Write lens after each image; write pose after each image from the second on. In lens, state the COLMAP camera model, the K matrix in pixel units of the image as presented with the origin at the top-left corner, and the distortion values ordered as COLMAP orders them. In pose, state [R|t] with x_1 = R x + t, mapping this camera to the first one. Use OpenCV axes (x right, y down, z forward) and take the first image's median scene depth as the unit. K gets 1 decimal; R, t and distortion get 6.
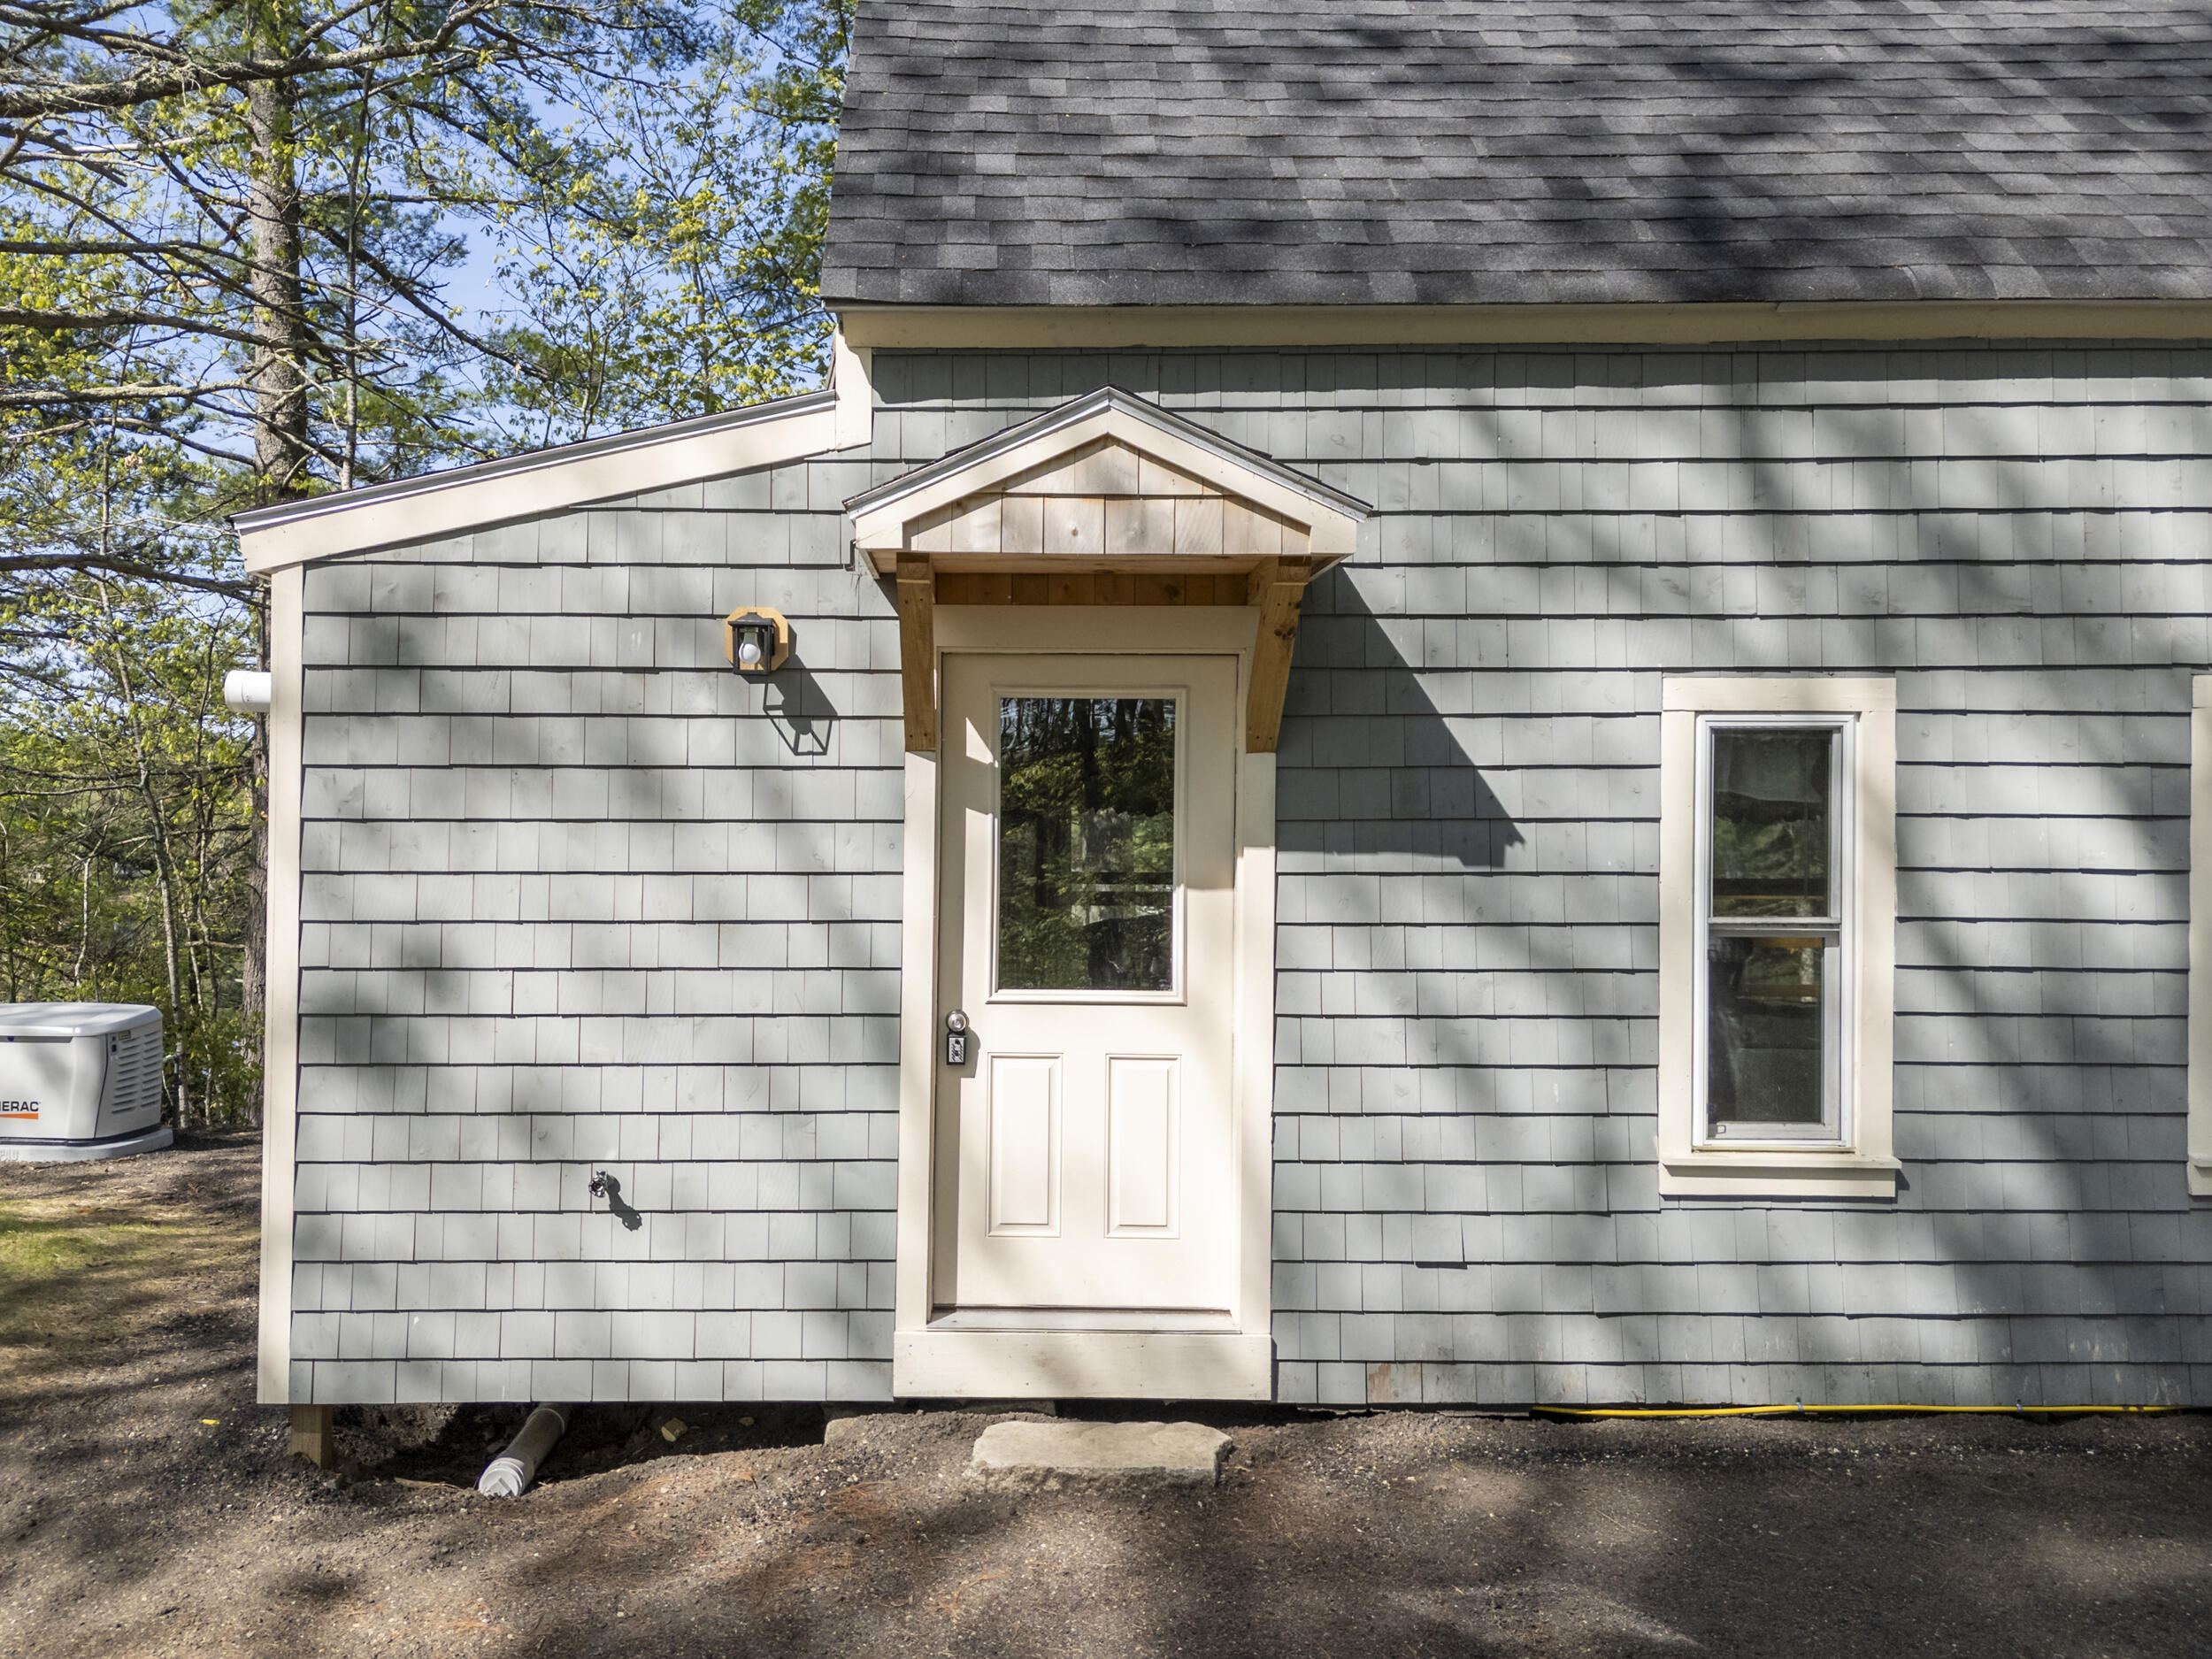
lens RADIAL K [[1635.0, 0, 1106.7], [0, 1635.0, 788.8], [0, 0, 1]] dist [0.042923, -0.000765]
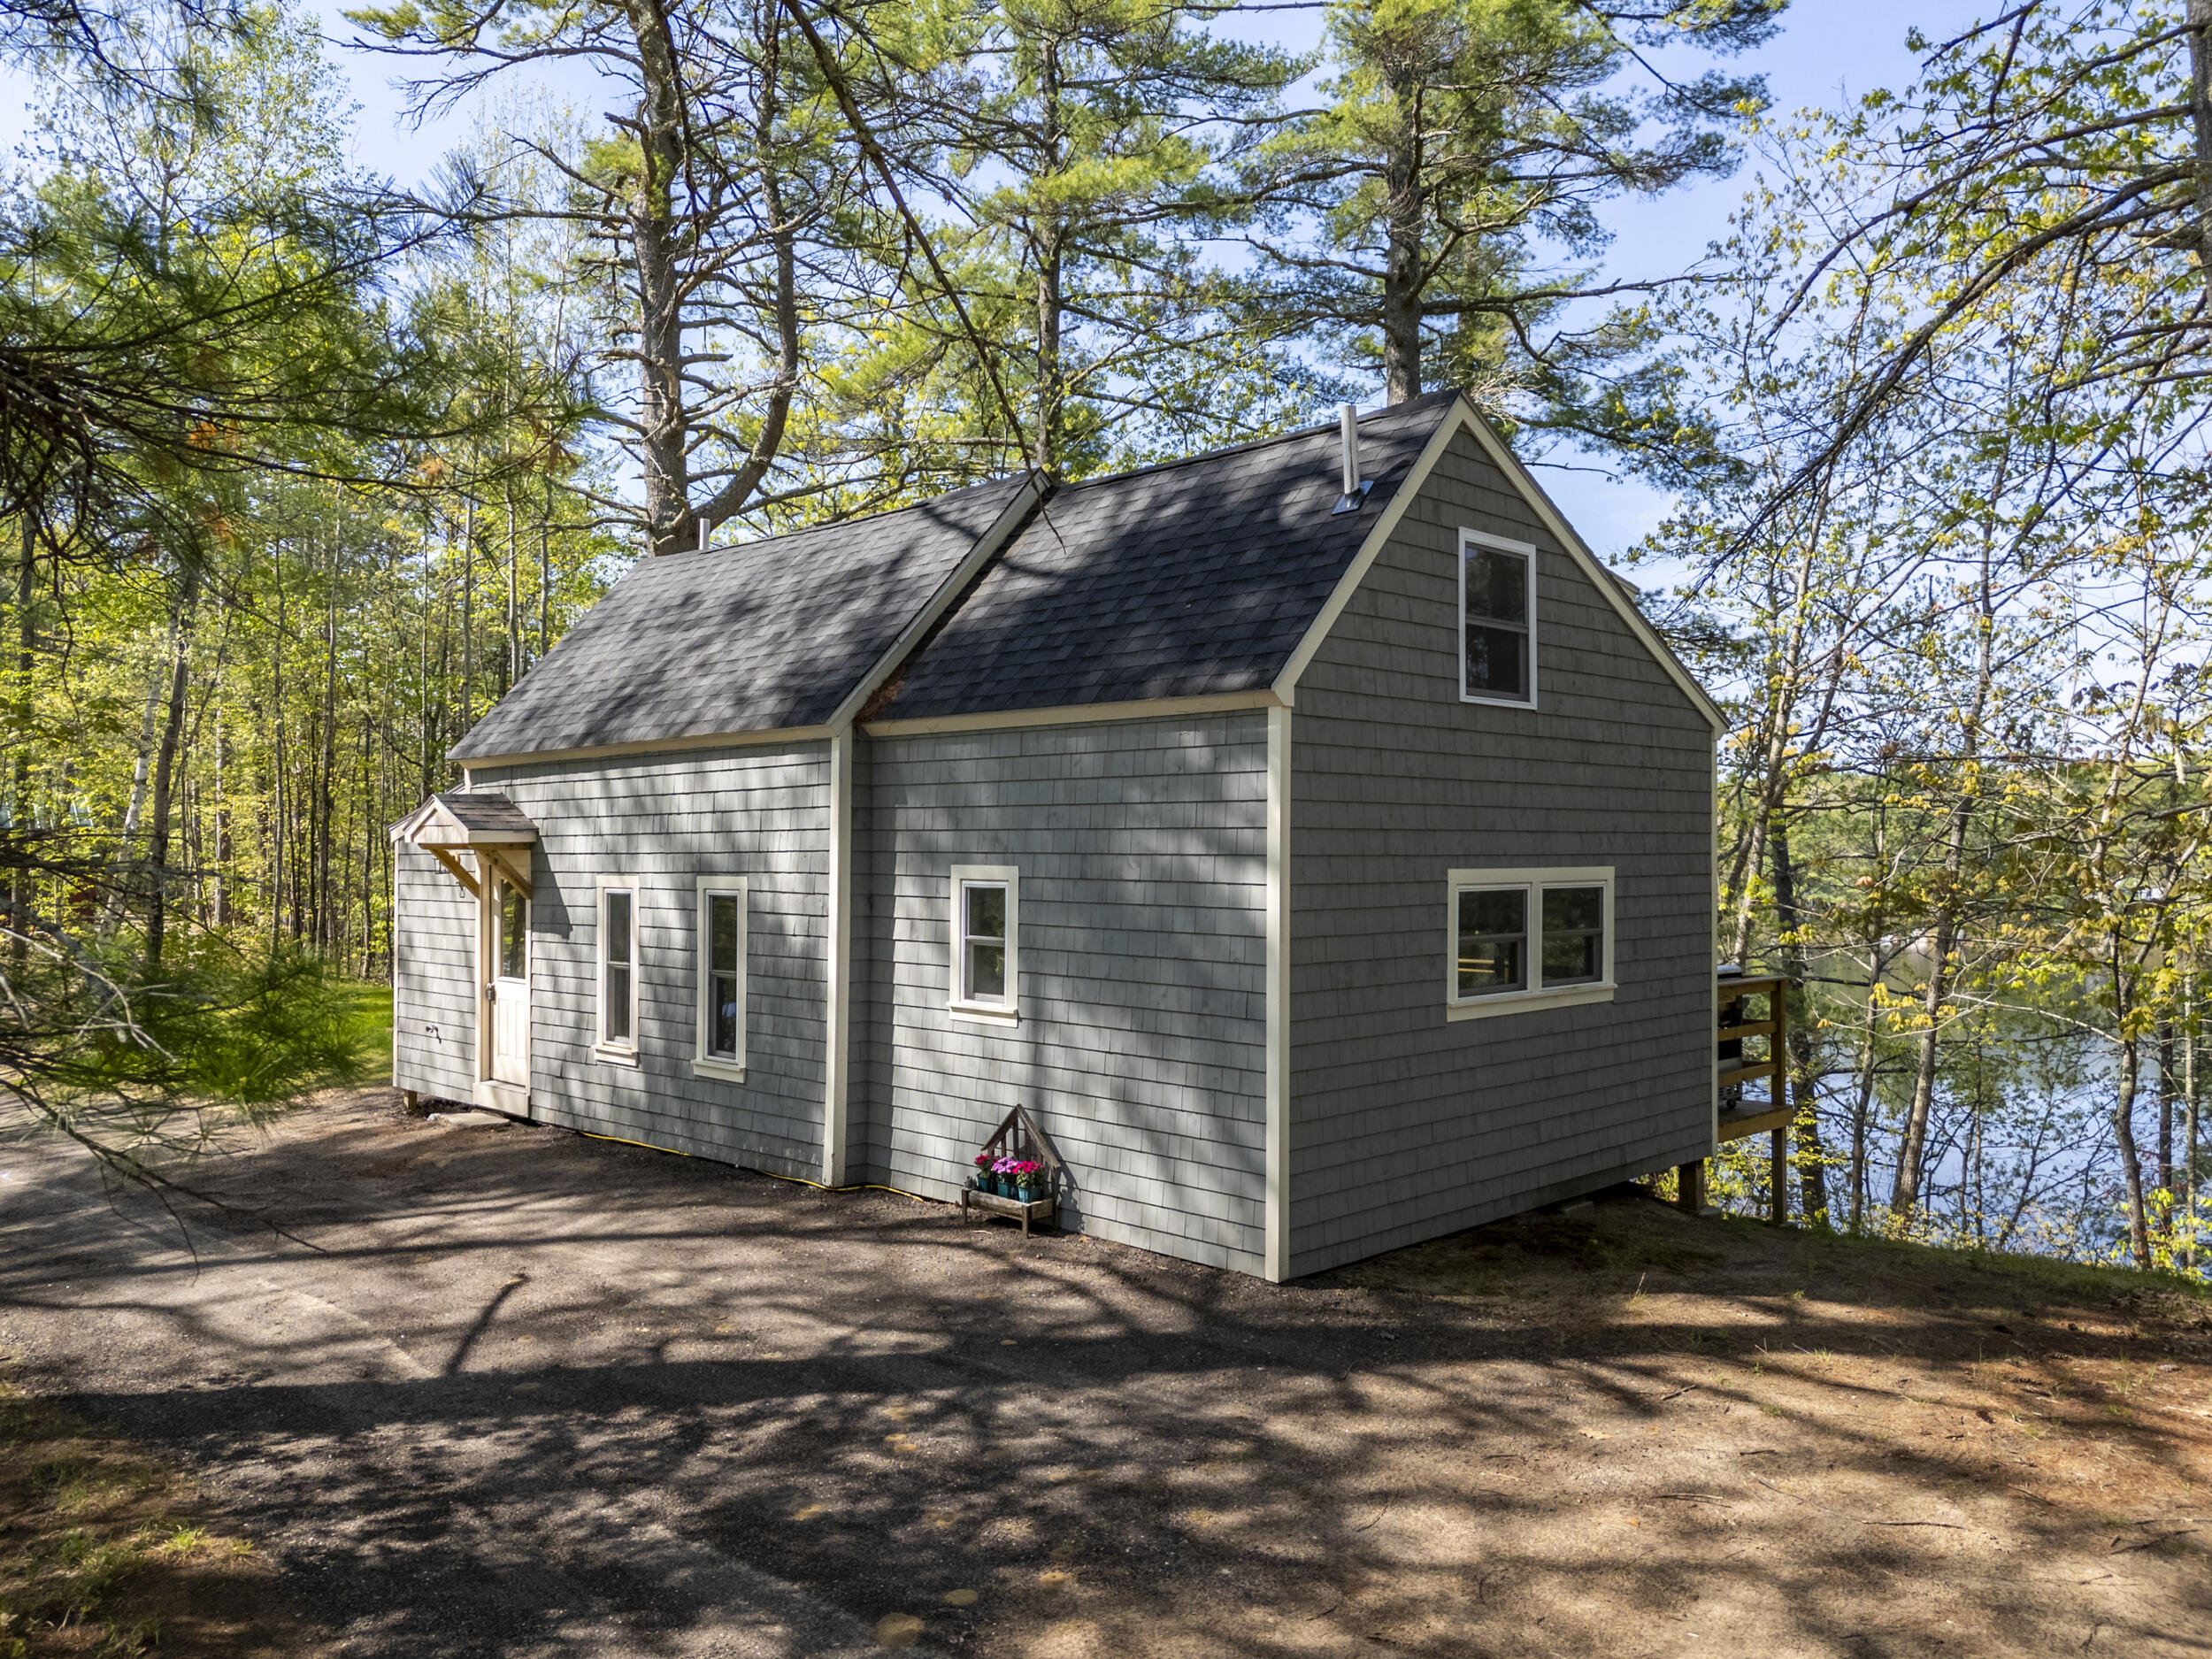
lens RADIAL K [[1666.5, 0, 1106.0], [0, 1666.5, 829.5], [0, 0, 1]] dist [0.001118, 0.000030]
pose [[0.712400, -0.014938, -0.701615, 2.961195], [0.005642, 0.999863, -0.015559, -0.096387], [0.701751, 0.007126, 0.712387, -0.419782]]
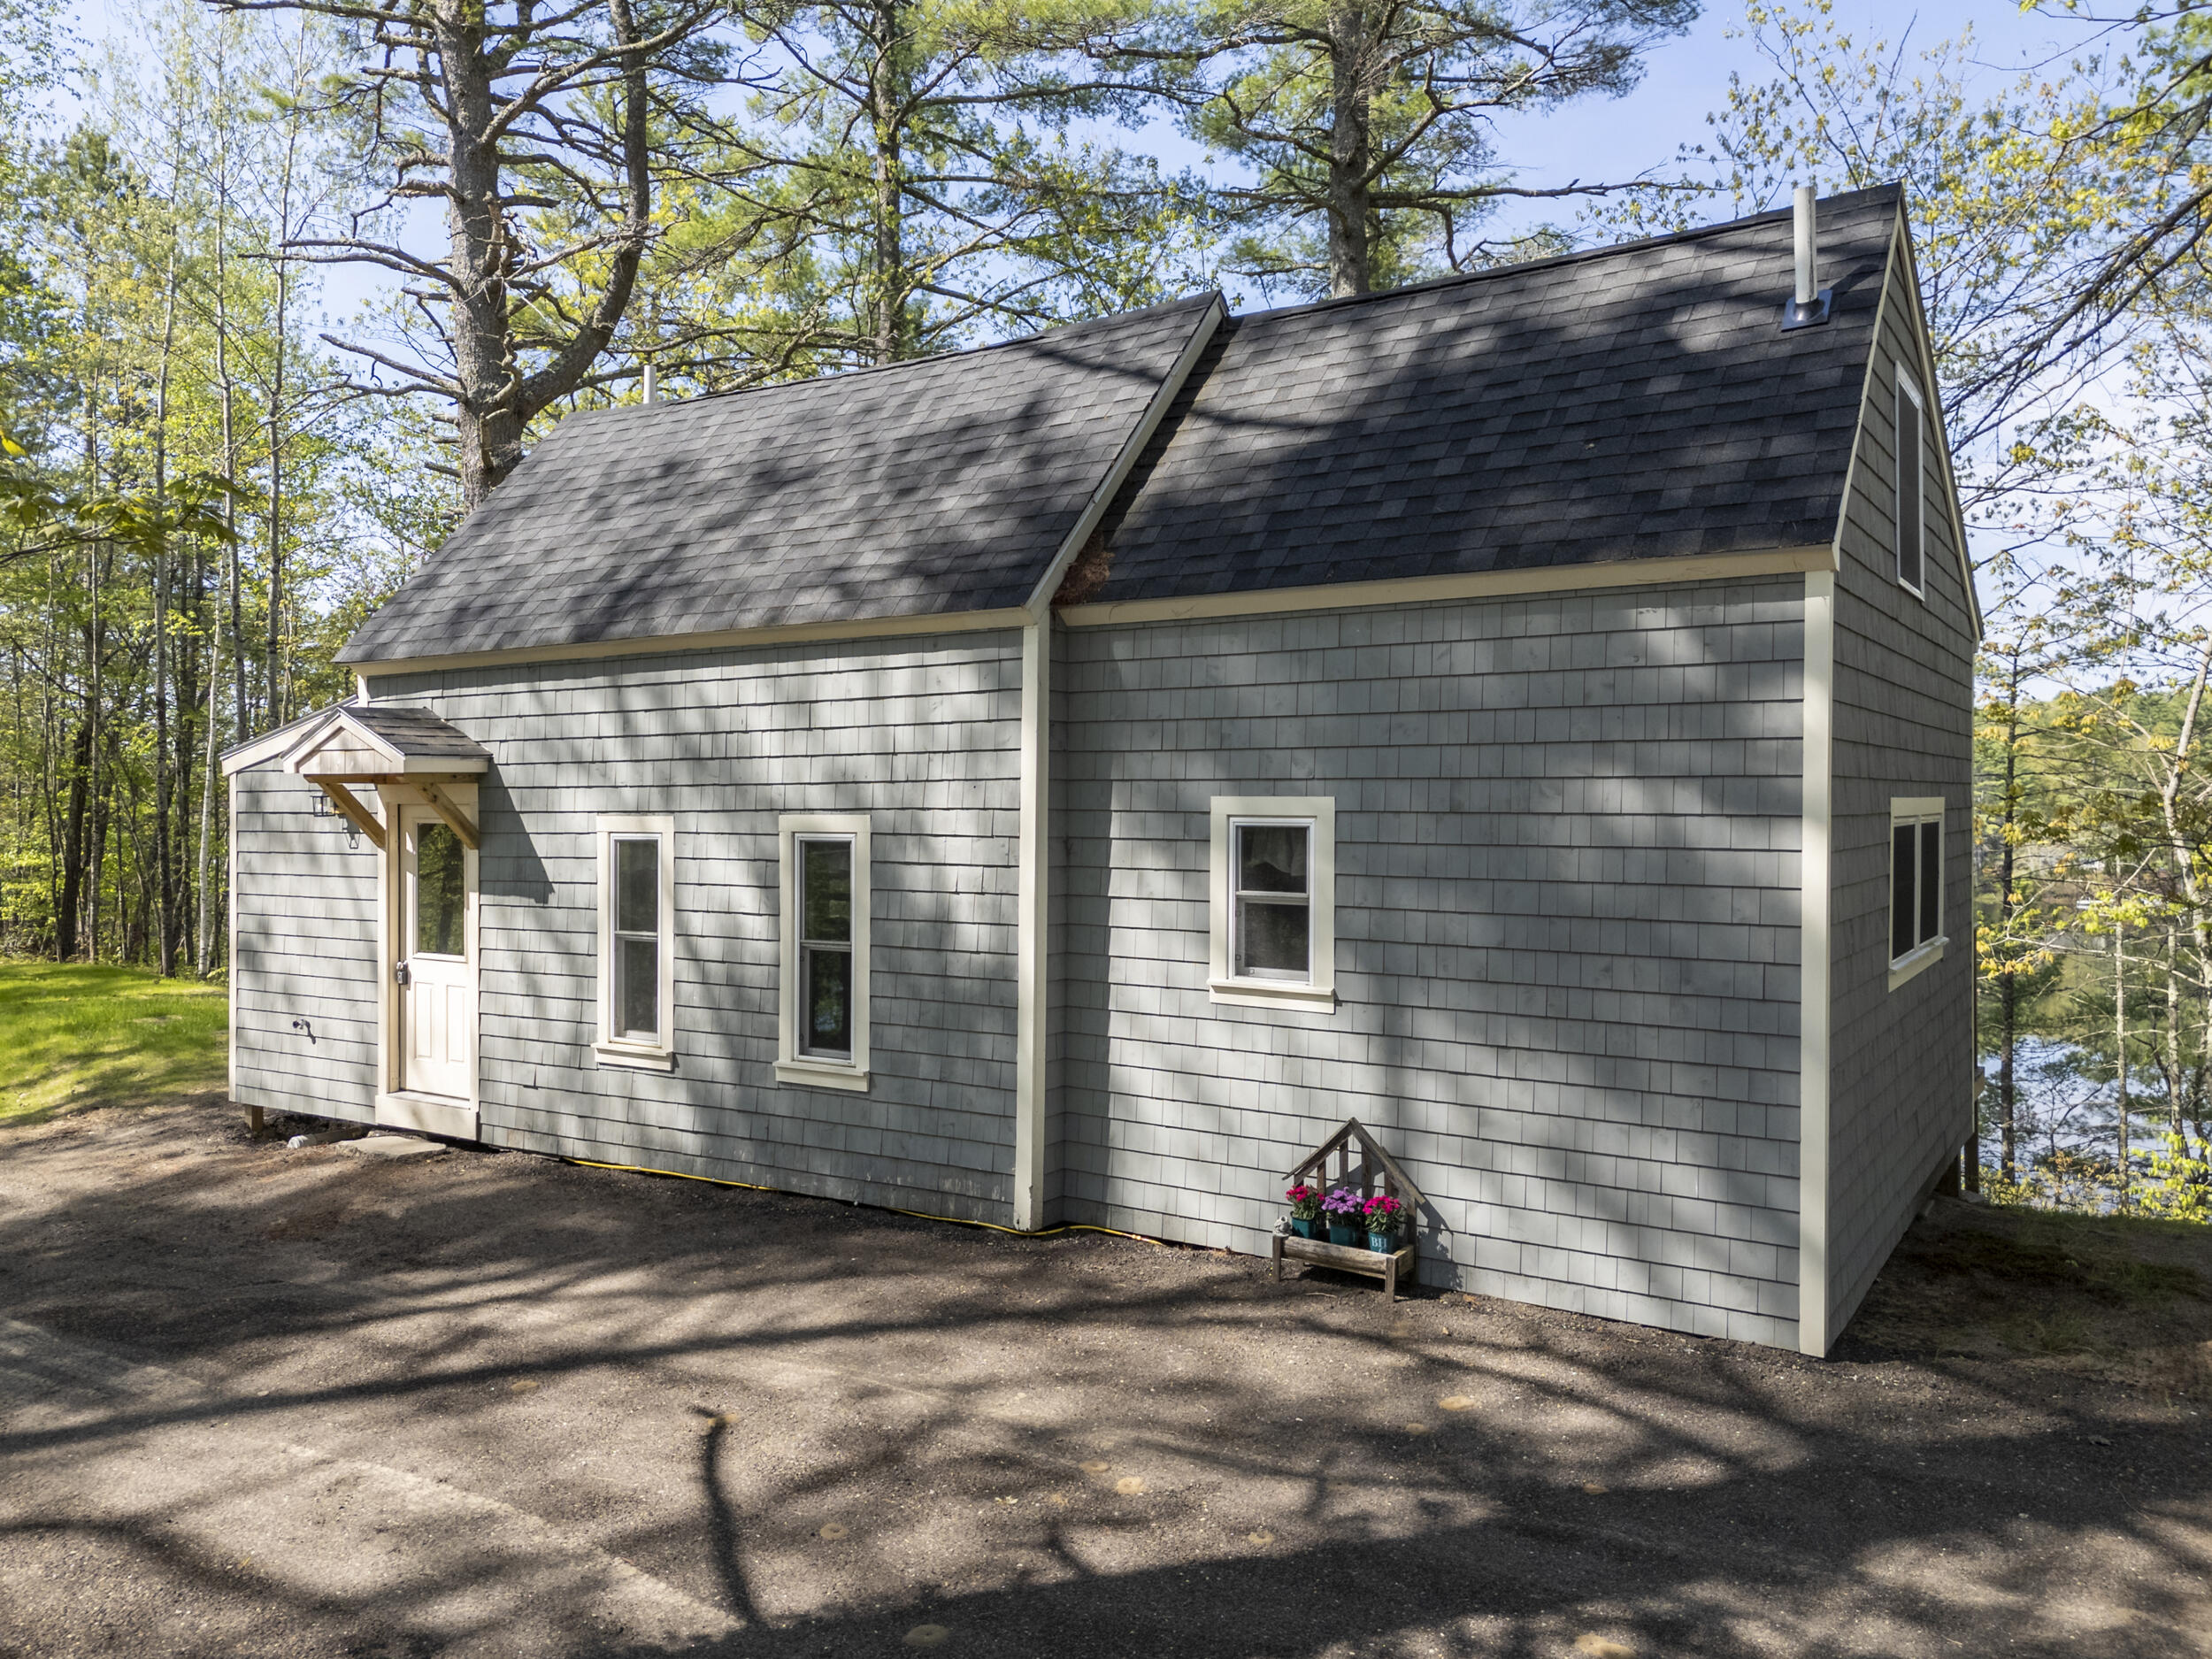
lens RADIAL K [[1633.4, 0, 1108.9], [0, 1633.4, 804.3], [0, 0, 1]] dist [0.049417, -0.066820]
pose [[0.841637, -0.005468, -0.540016, 2.018748], [0.007952, 0.999966, 0.002268, -0.081708], [0.539986, -0.006202, 0.841651, -0.409231]]
